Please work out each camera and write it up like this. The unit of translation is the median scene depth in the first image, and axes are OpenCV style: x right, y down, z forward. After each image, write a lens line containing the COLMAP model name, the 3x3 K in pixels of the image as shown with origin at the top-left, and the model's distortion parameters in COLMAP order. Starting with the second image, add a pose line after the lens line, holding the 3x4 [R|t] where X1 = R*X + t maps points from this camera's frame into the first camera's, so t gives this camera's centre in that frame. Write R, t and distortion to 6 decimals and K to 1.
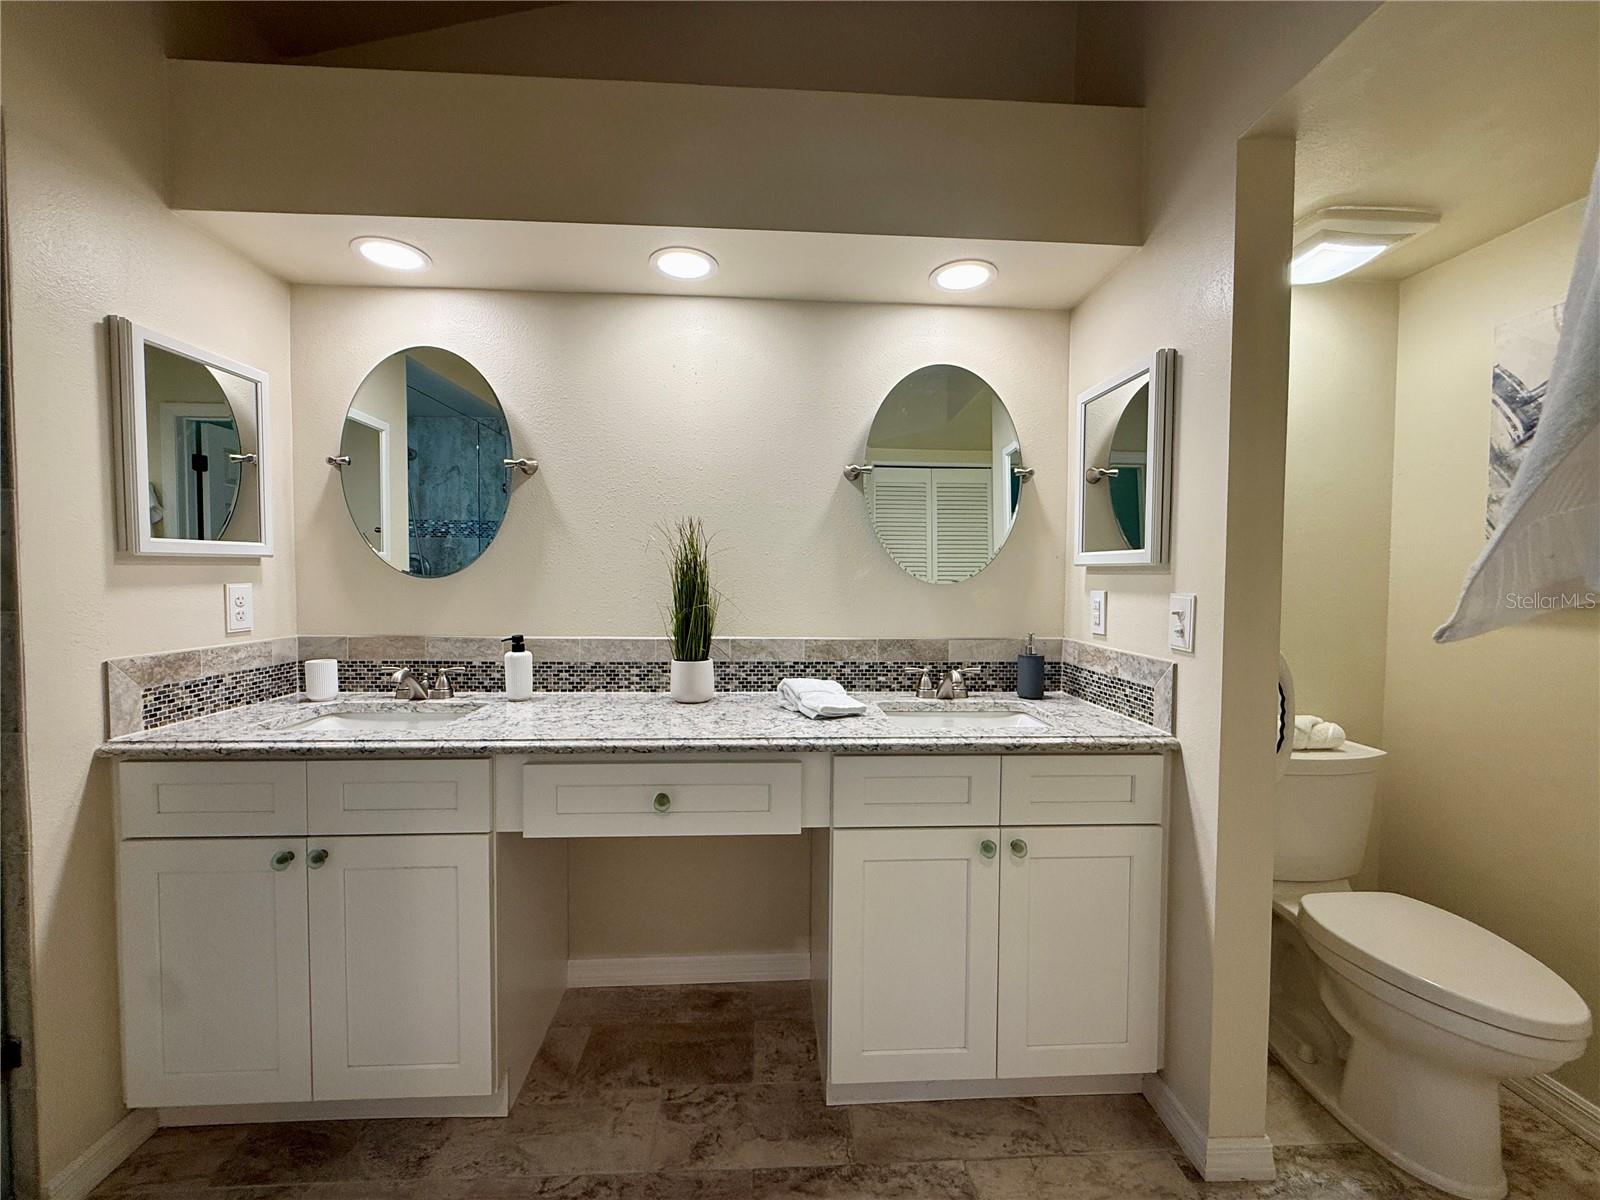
lens RADIAL K [[638.4, 0, 793.8], [0, 638.4, 600.7], [0, 0, 1]] dist [0.001187, -0.000134]
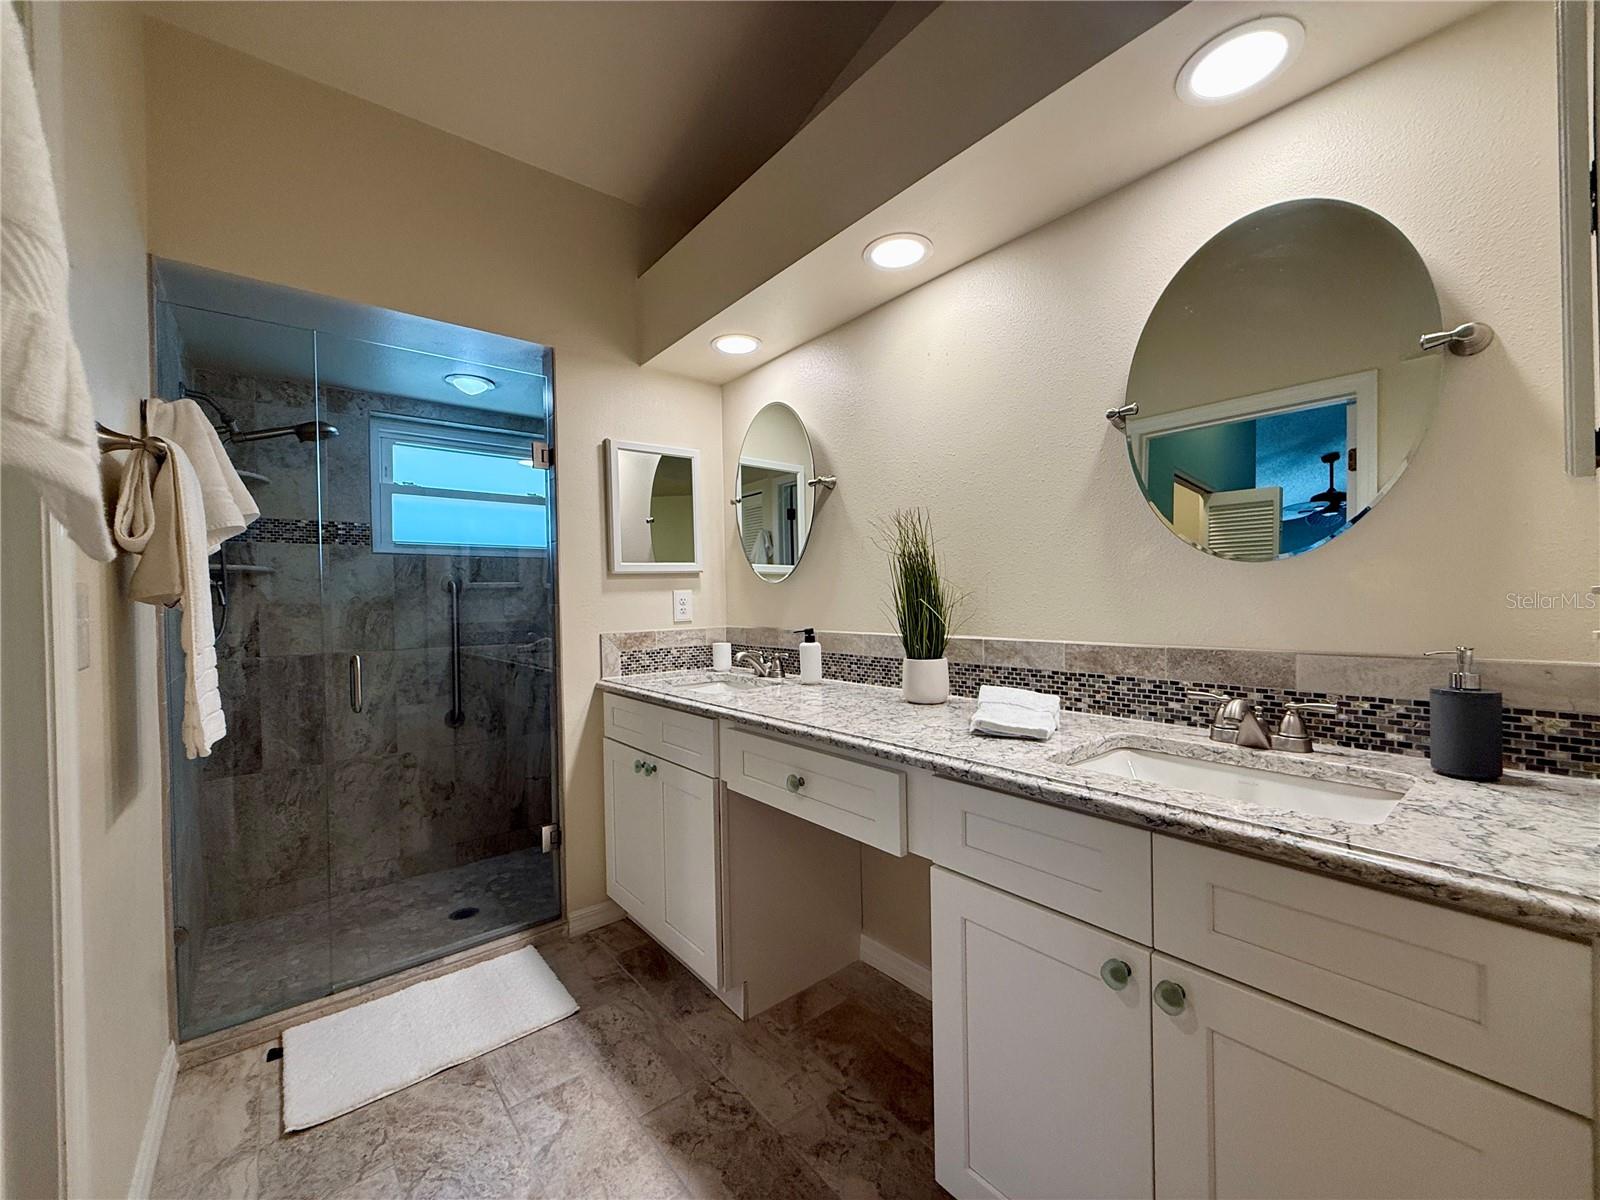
lens RADIAL K [[638.4, 0, 793.1], [0, 638.4, 601.4], [0, 0, 1]] dist [0.001187, -0.000134]
pose [[0.589414, -0.013863, -0.807712, 0.507242], [-0.005565, 0.999759, -0.021220, 0.030589], [0.807812, 0.017002, 0.589195, 0.295634]]
